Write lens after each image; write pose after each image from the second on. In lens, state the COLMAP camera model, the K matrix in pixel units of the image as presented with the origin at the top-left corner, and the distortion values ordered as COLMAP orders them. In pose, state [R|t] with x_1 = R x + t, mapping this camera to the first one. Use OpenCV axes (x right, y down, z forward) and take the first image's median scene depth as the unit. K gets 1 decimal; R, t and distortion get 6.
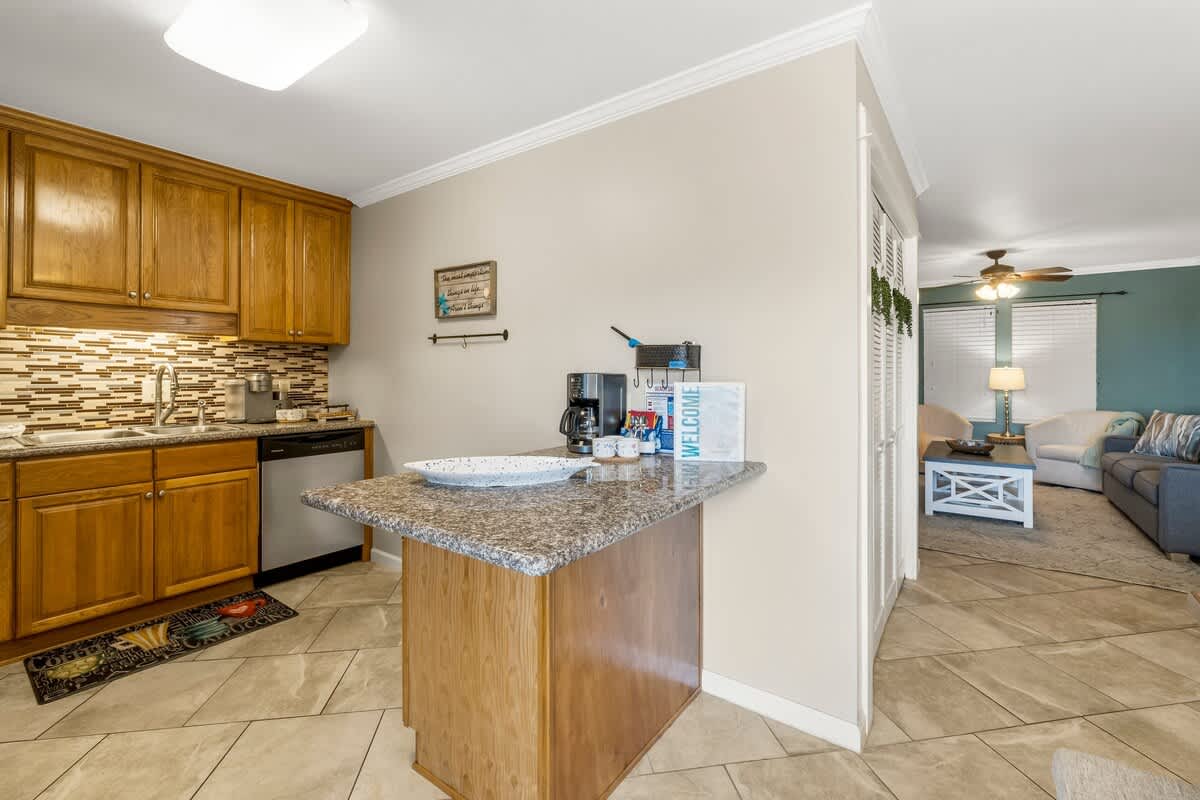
lens RADIAL K [[513.8, 0, 619.4], [0, 513.8, 369.0], [0, 0, 1]] dist [-0.012620, 0.001434]
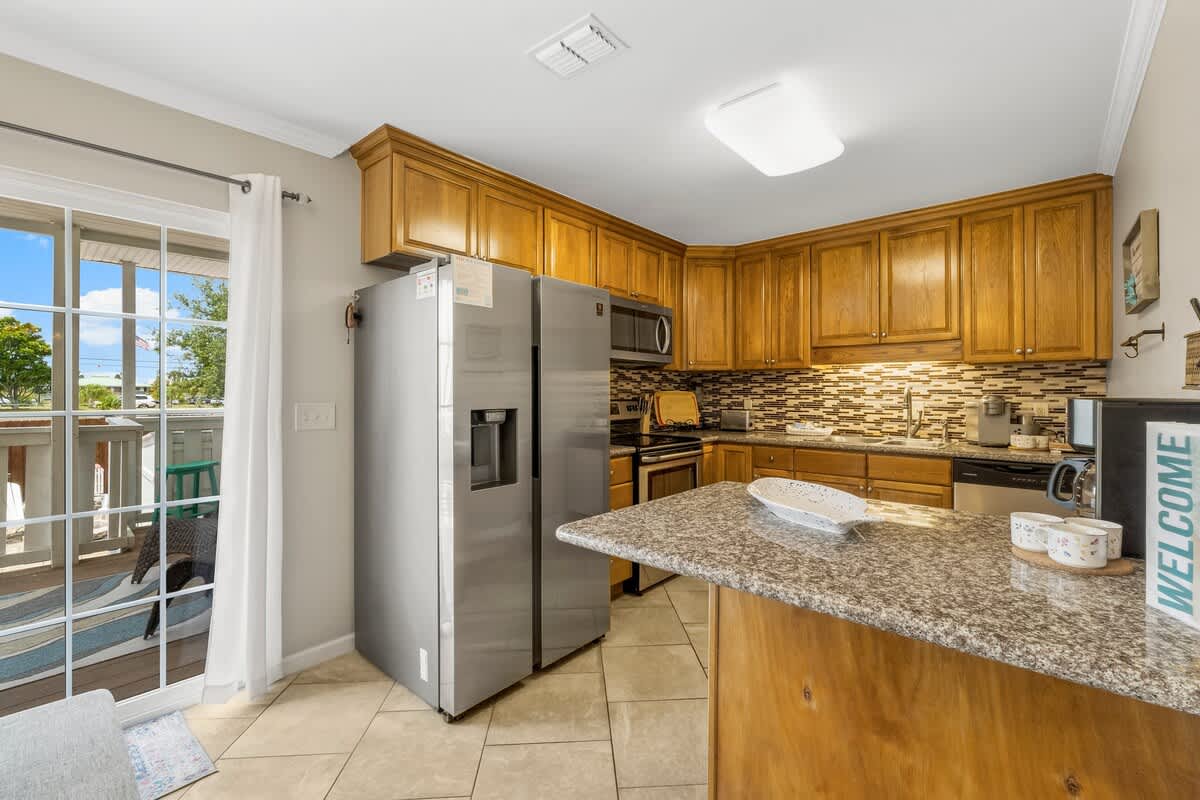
lens RADIAL K [[513.8, 0, 601.5], [0, 513.8, 394.8], [0, 0, 1]] dist [-0.012620, 0.001434]
pose [[-0.108012, 0.002482, -0.994146, 0.392635], [0.007244, 0.999972, 0.001710, -0.000240], [0.994123, -0.007016, -0.108027, 0.405162]]
